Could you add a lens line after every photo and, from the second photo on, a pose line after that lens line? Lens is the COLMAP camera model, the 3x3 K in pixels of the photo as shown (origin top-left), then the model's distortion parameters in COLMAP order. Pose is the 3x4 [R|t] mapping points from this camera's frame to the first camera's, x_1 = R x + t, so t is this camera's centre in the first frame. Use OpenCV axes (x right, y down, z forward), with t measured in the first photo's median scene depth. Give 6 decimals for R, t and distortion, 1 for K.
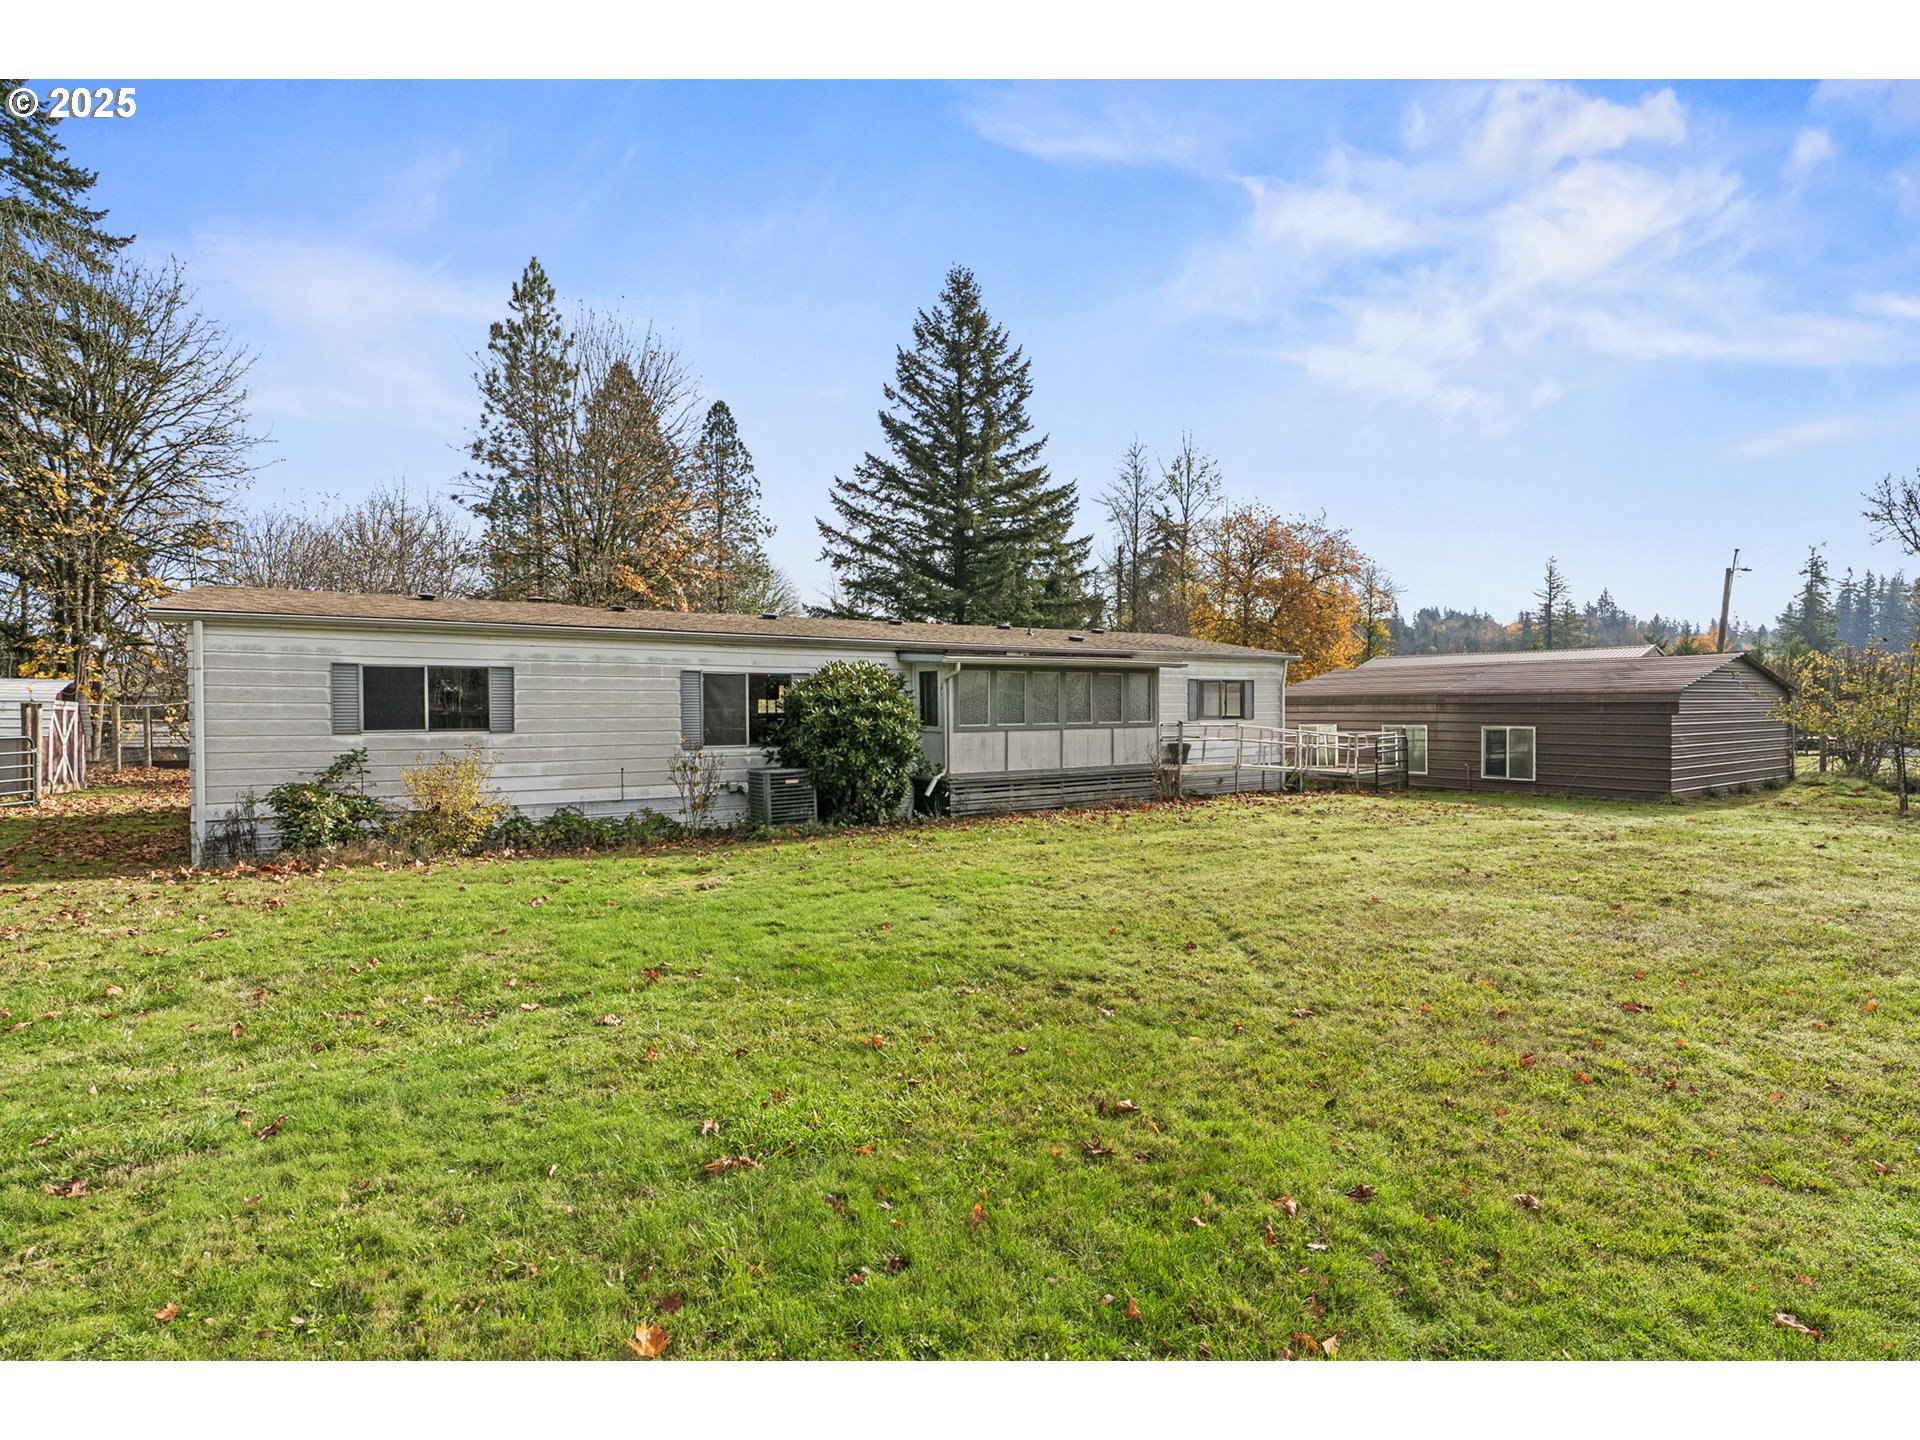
lens RADIAL K [[888.9, 0, 960.4], [0, 888.9, 689.4], [0, 0, 1]] dist [-0.009323, 0.000226]
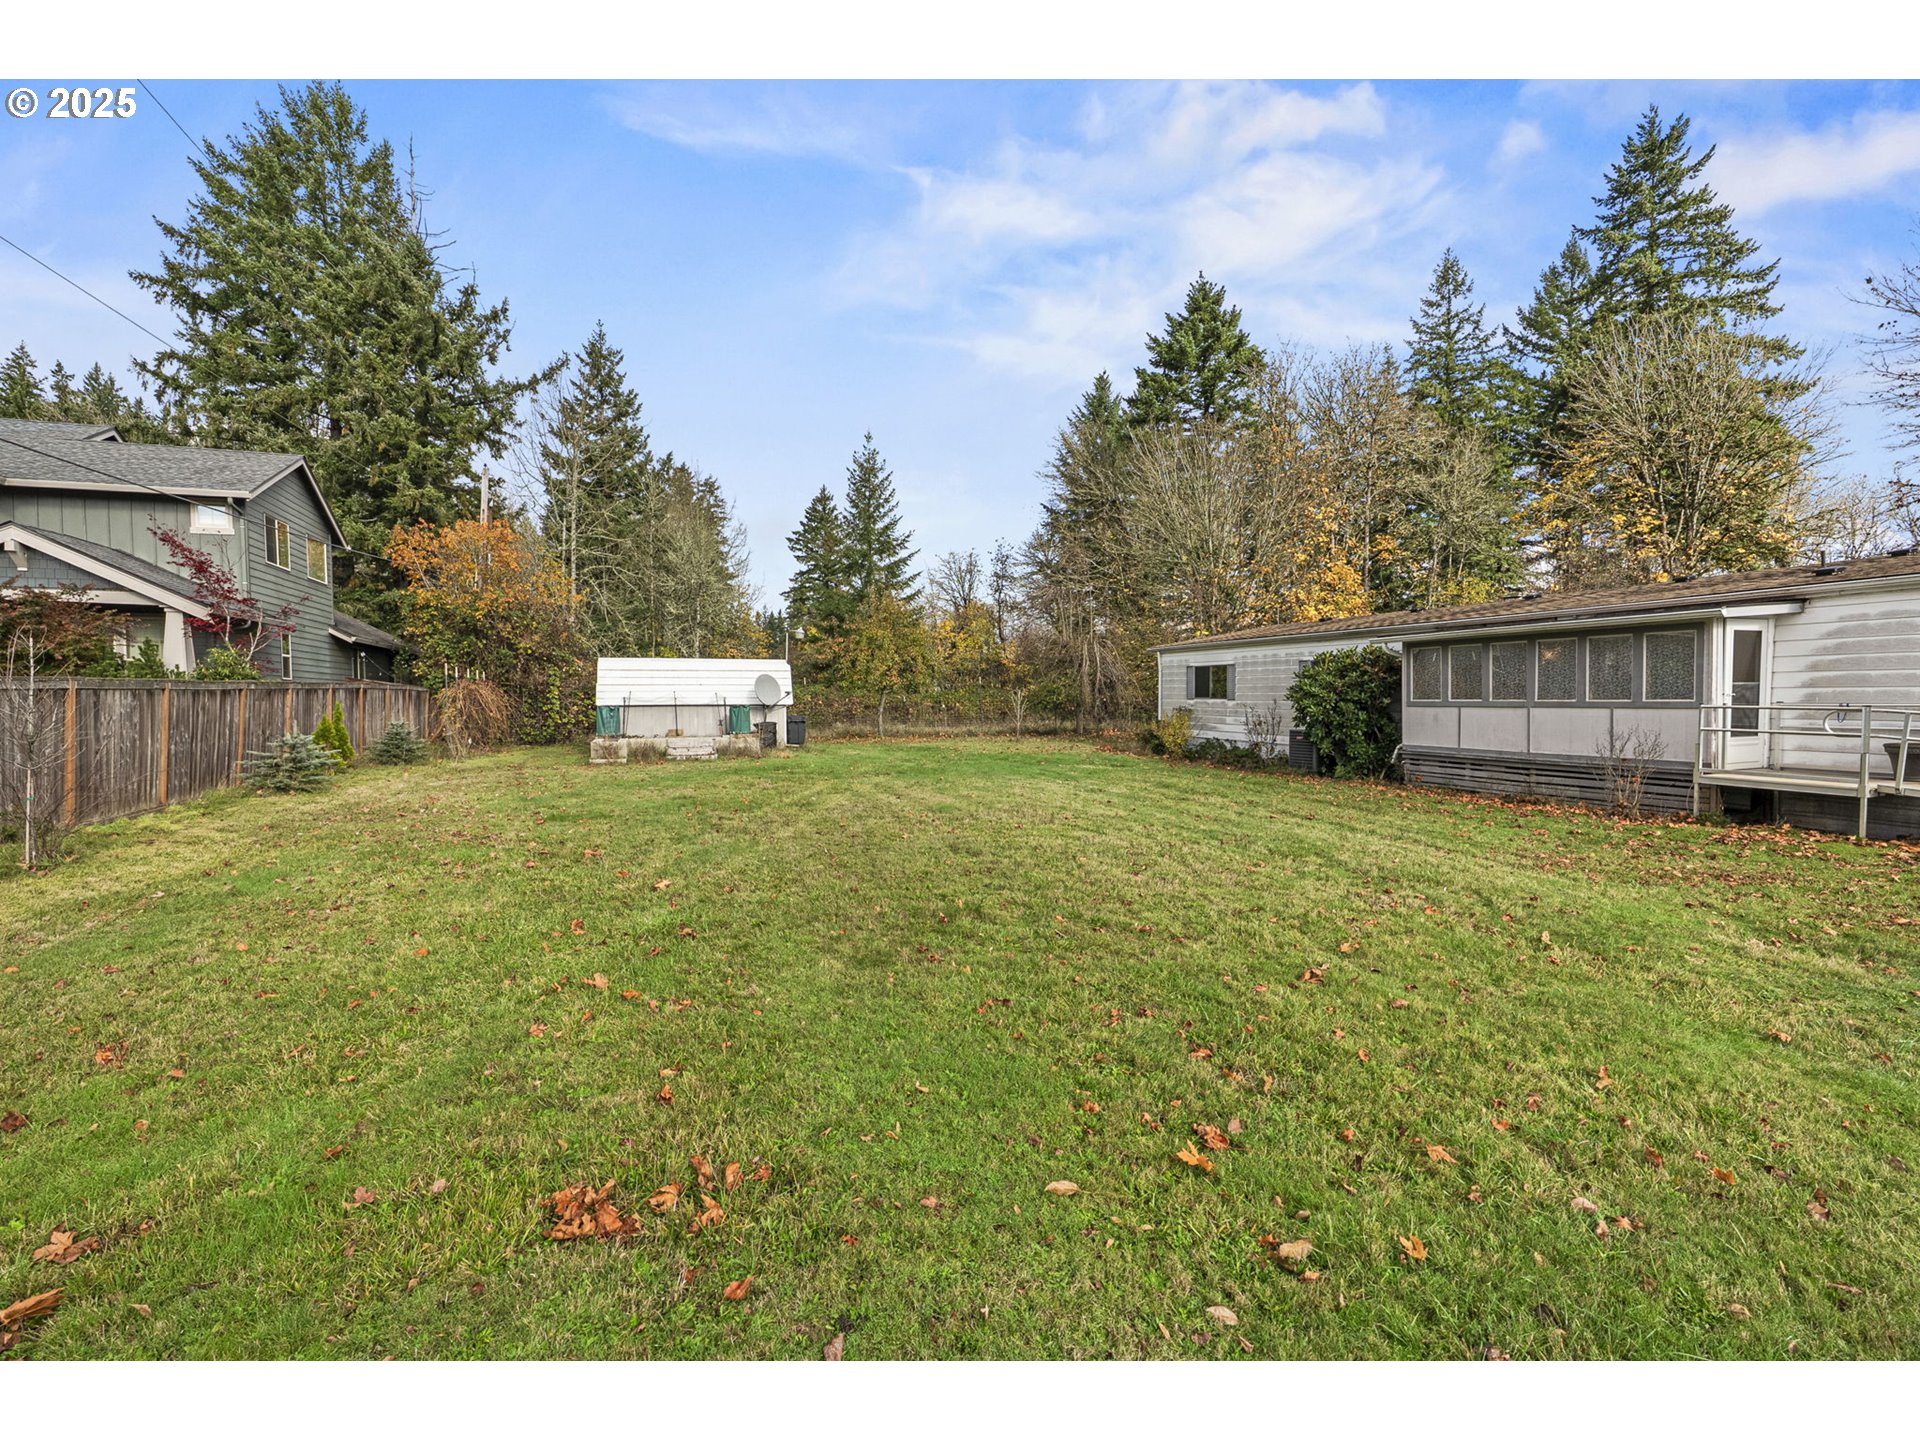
lens RADIAL K [[888.9, 0, 960.4], [0, 888.9, 689.4], [0, 0, 1]] dist [-0.009323, 0.000226]
pose [[-0.221373, 0.005475, -0.975174, 1.155738], [0.041721, 0.999122, -0.003861, 0.008552], [0.974296, -0.041540, -0.221407, 0.708592]]
